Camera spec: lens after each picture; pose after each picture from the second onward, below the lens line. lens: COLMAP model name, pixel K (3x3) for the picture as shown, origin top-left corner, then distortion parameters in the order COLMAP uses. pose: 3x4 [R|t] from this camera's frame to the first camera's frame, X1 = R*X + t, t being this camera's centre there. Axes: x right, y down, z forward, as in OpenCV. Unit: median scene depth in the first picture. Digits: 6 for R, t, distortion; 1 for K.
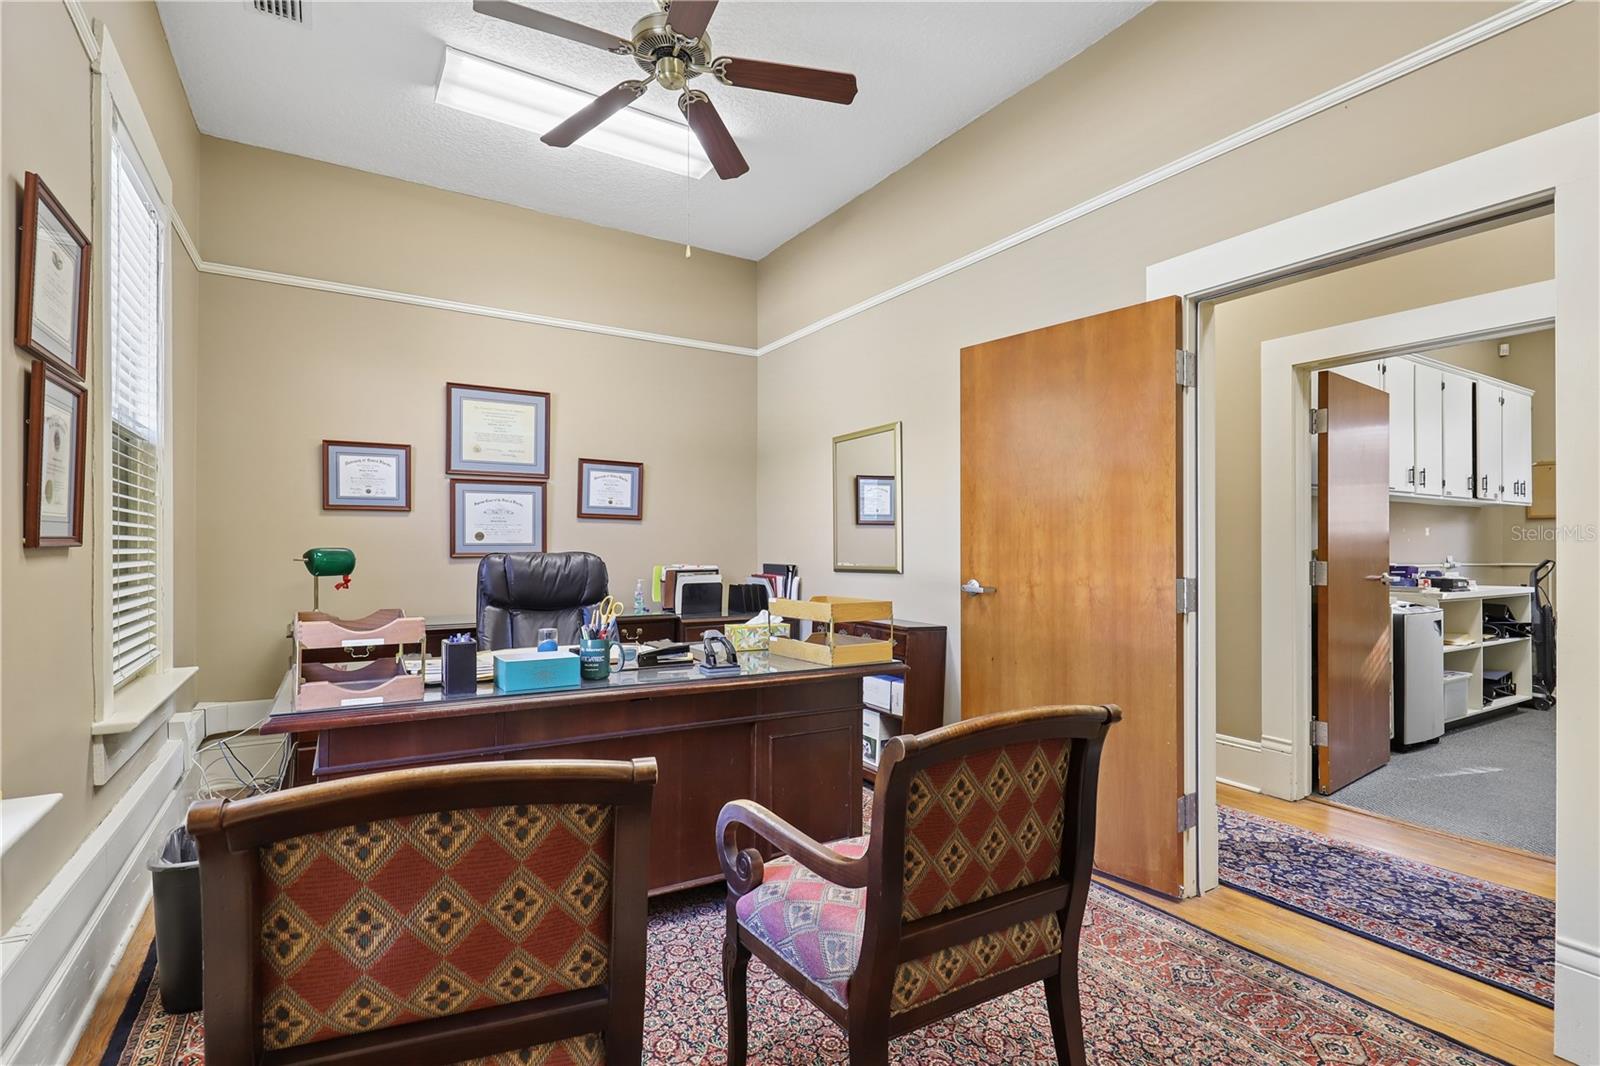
lens RADIAL K [[768.7, 0, 799.6], [0, 768.7, 541.4], [0, 0, 1]] dist [-0.006461, -0.000942]
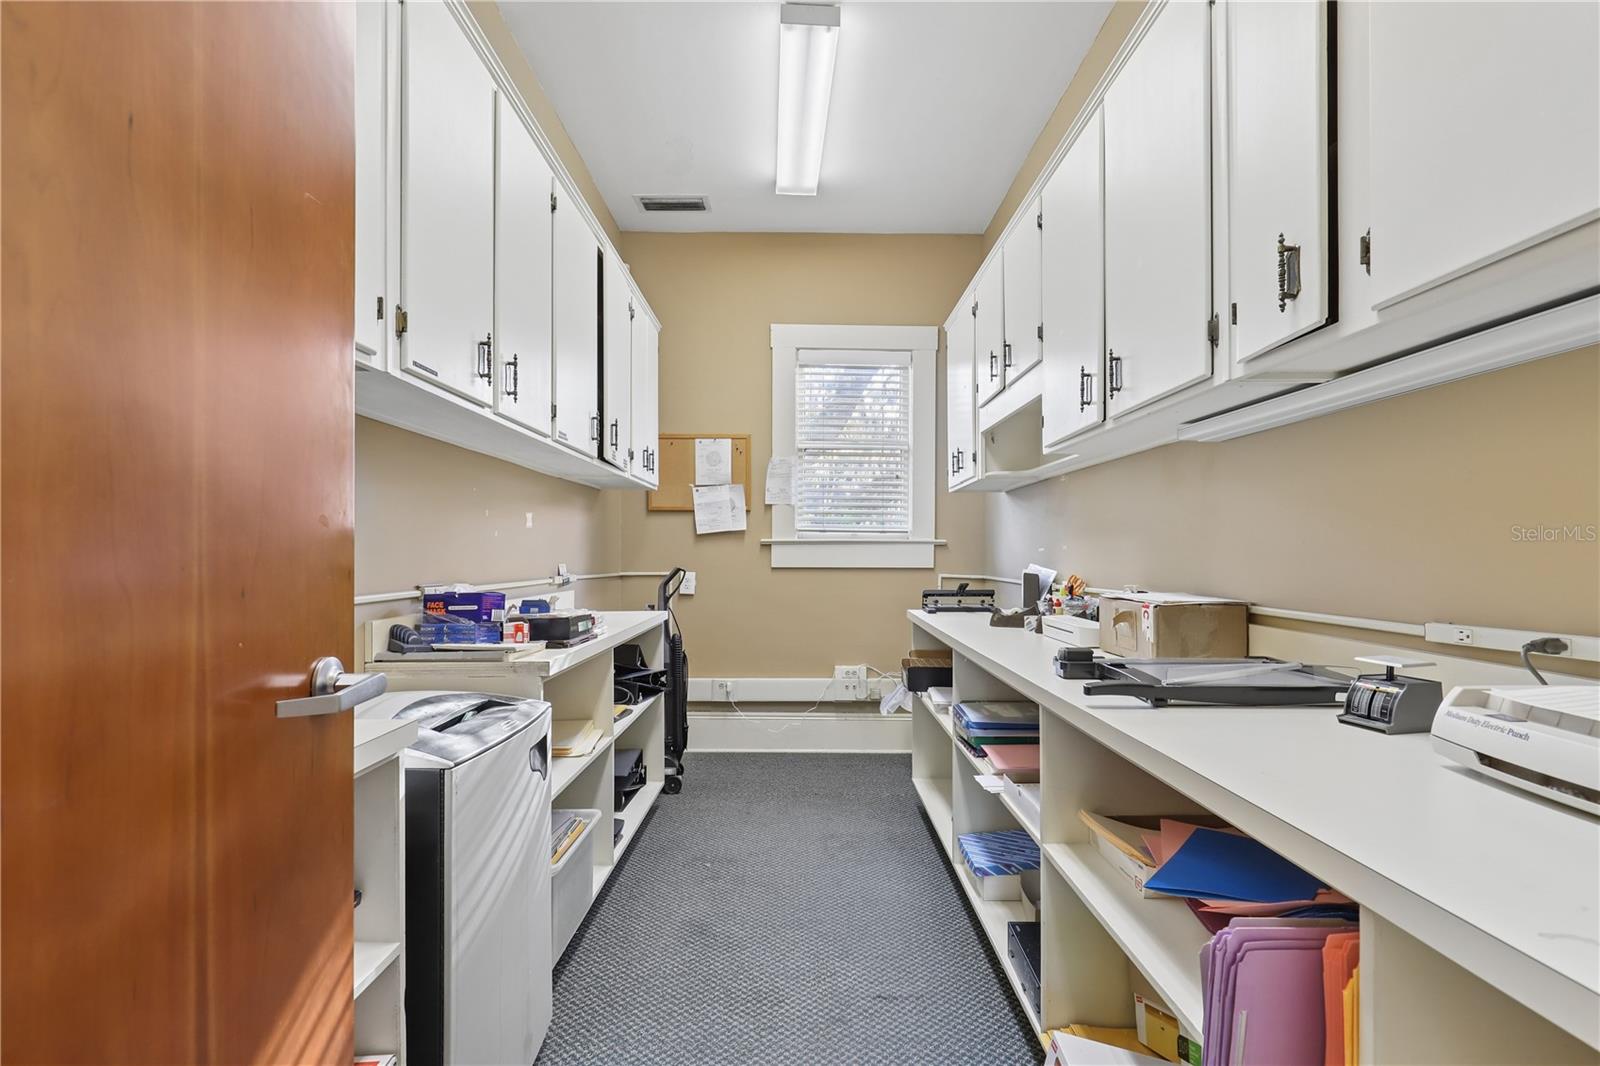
lens RADIAL K [[727.9, 0, 799.6], [0, 727.9, 544.9], [0, 0, 1]] dist [0.001615, 0.000243]
pose [[0.518386, 0.007067, 0.855117, 0.512905], [-0.003403, 0.999975, -0.006202, 0.007586], [-0.855140, 0.000305, 0.518398, 0.608907]]
